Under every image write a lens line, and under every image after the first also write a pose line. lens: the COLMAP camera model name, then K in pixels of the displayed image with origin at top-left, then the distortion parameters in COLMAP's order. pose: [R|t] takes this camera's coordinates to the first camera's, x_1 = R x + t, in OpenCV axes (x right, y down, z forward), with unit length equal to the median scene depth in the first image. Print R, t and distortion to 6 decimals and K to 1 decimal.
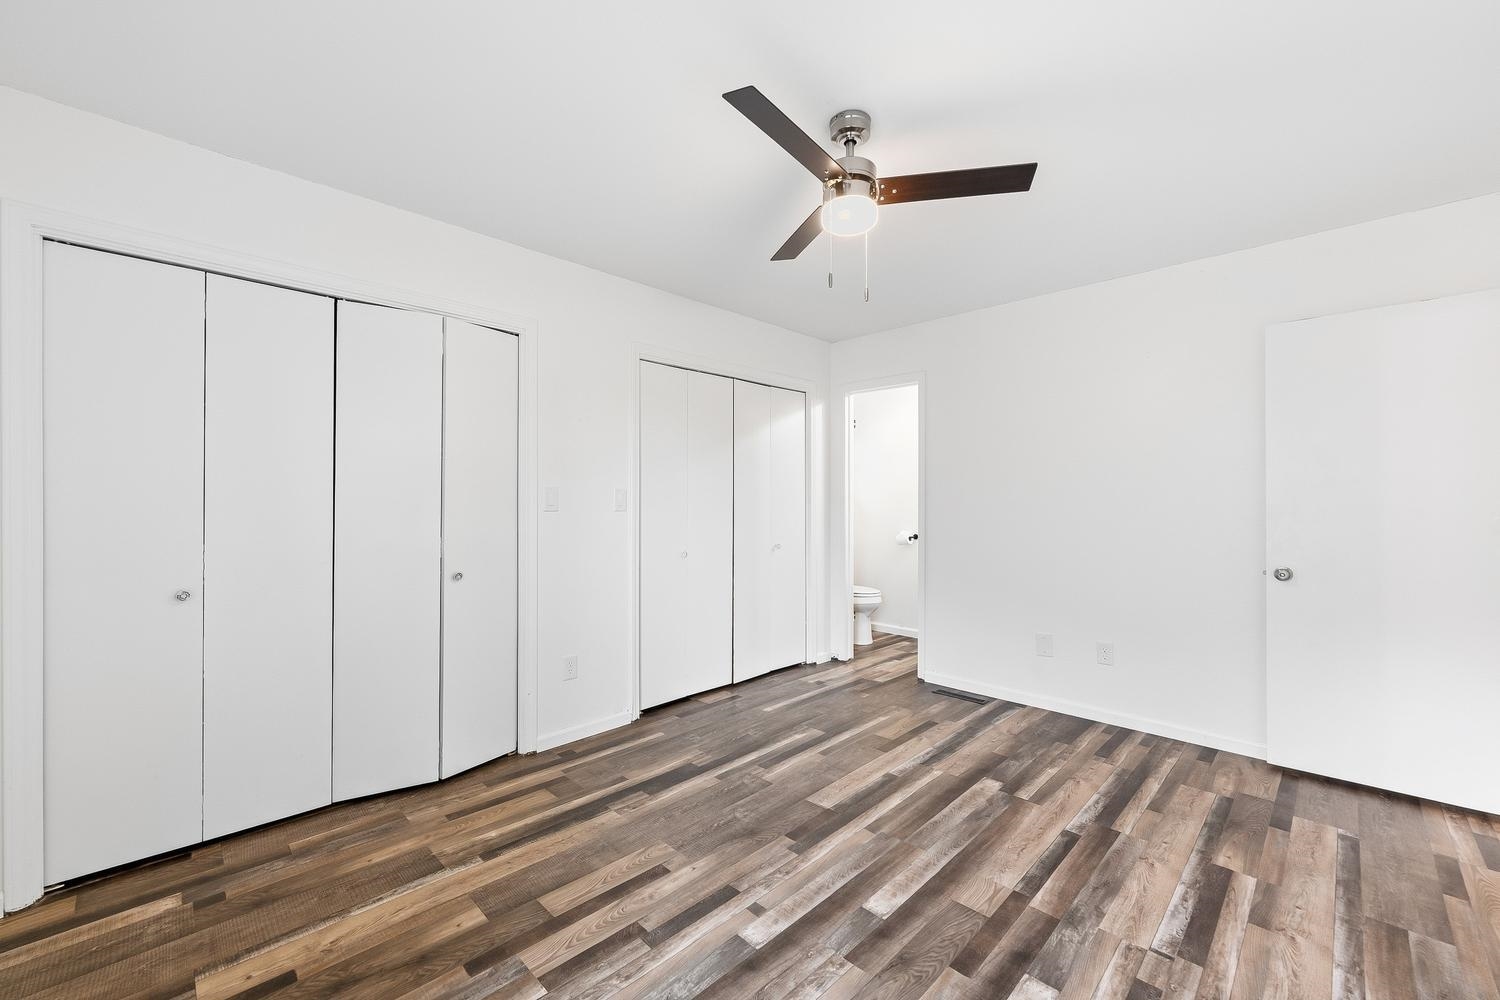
lens RADIAL K [[599.3, 0, 750.0], [0, 599.3, 500.0], [0, 0, 1]] dist [-0.002839, -0.000083]
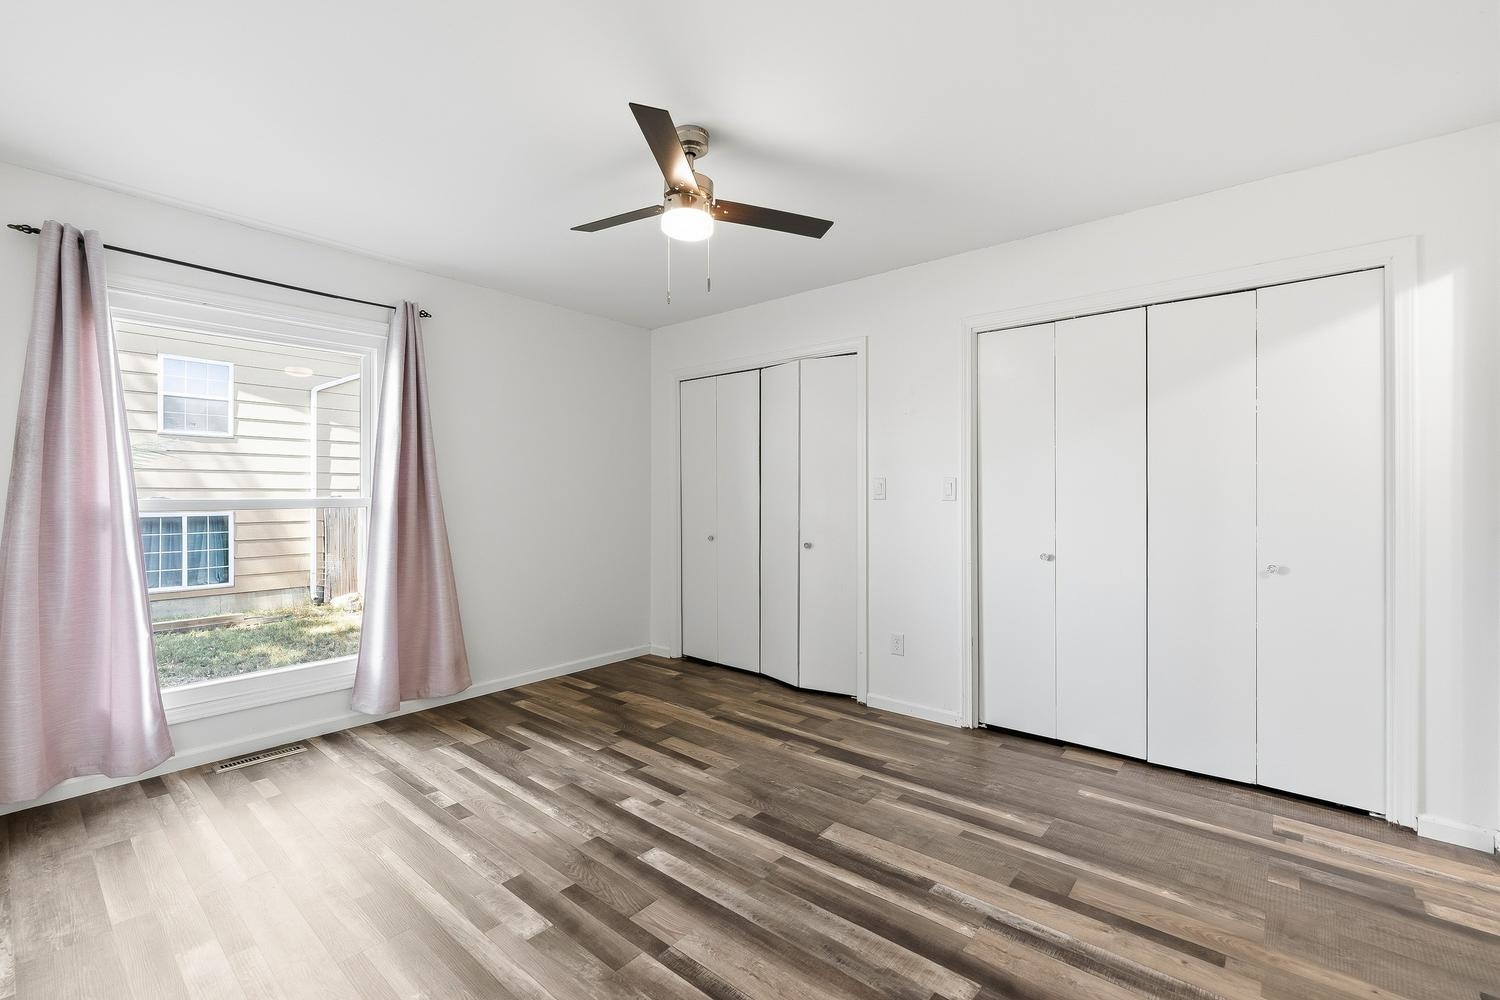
lens RADIAL K [[642.4, 0, 751.6], [0, 642.4, 491.1], [0, 0, 1]] dist [-0.004175, -0.000411]
pose [[0.083432, -0.002724, -0.996510, 1.173433], [0.003778, 0.999990, -0.002417, 0.006154], [0.996506, -0.003563, 0.083442, 0.898050]]
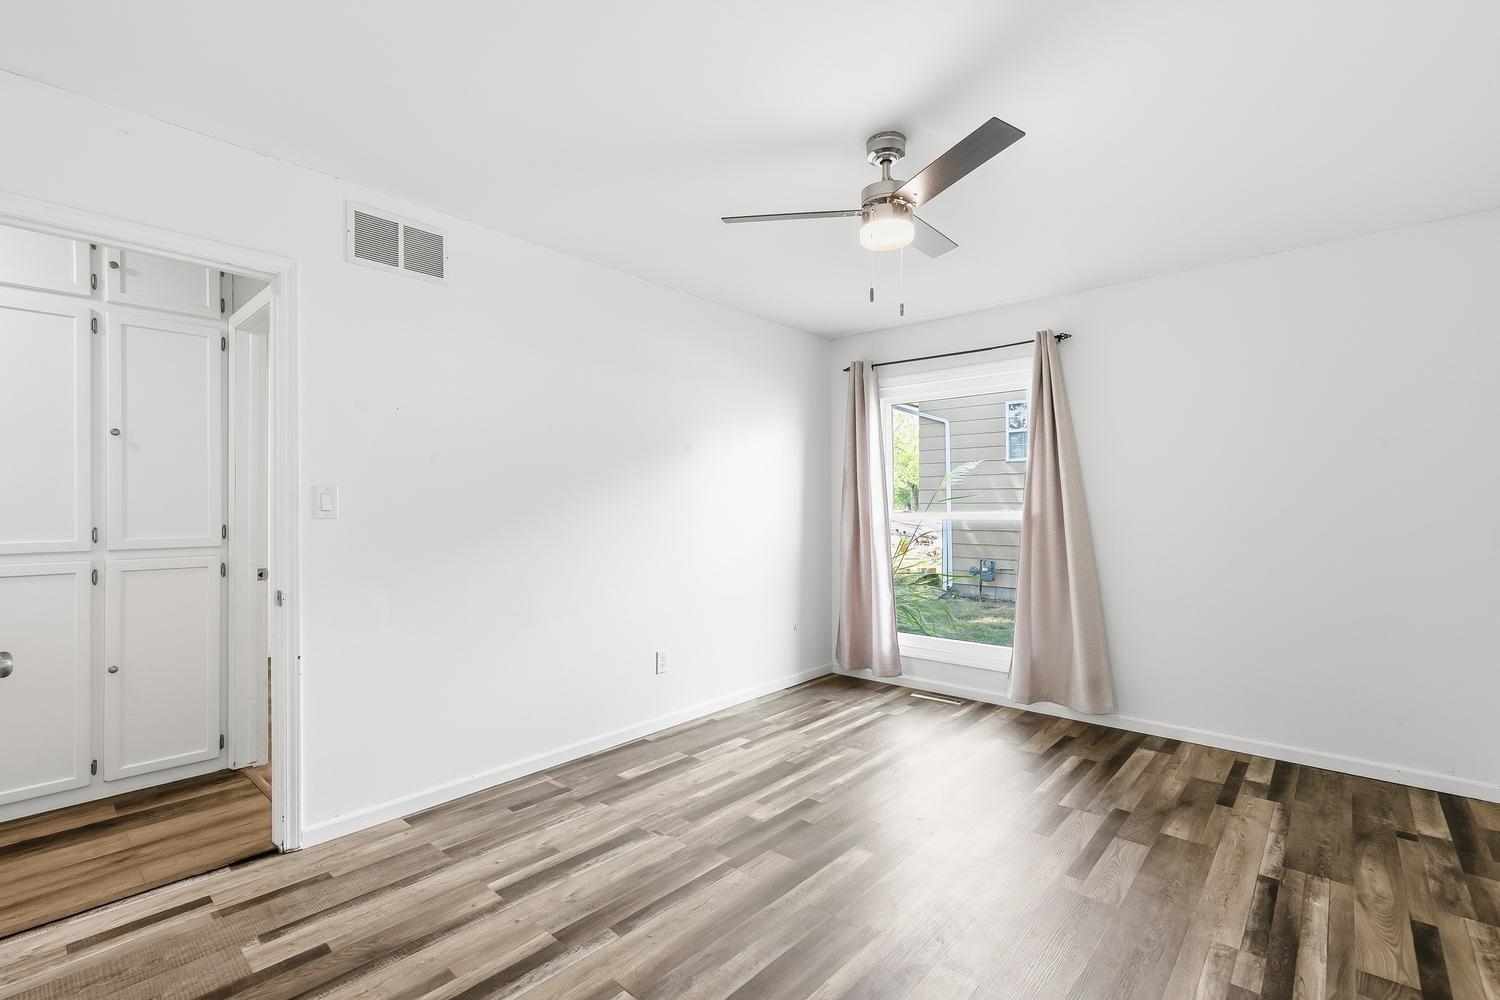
lens RADIAL K [[667.6, 0, 752.2], [0, 667.6, 506.2], [0, 0, 1]] dist [-0.000707, -0.000040]
pose [[-0.998339, 0.001194, -0.057599, 0.414316], [0.001606, 0.999974, -0.007093, 0.008157], [0.057589, -0.007174, -0.998315, 1.899930]]
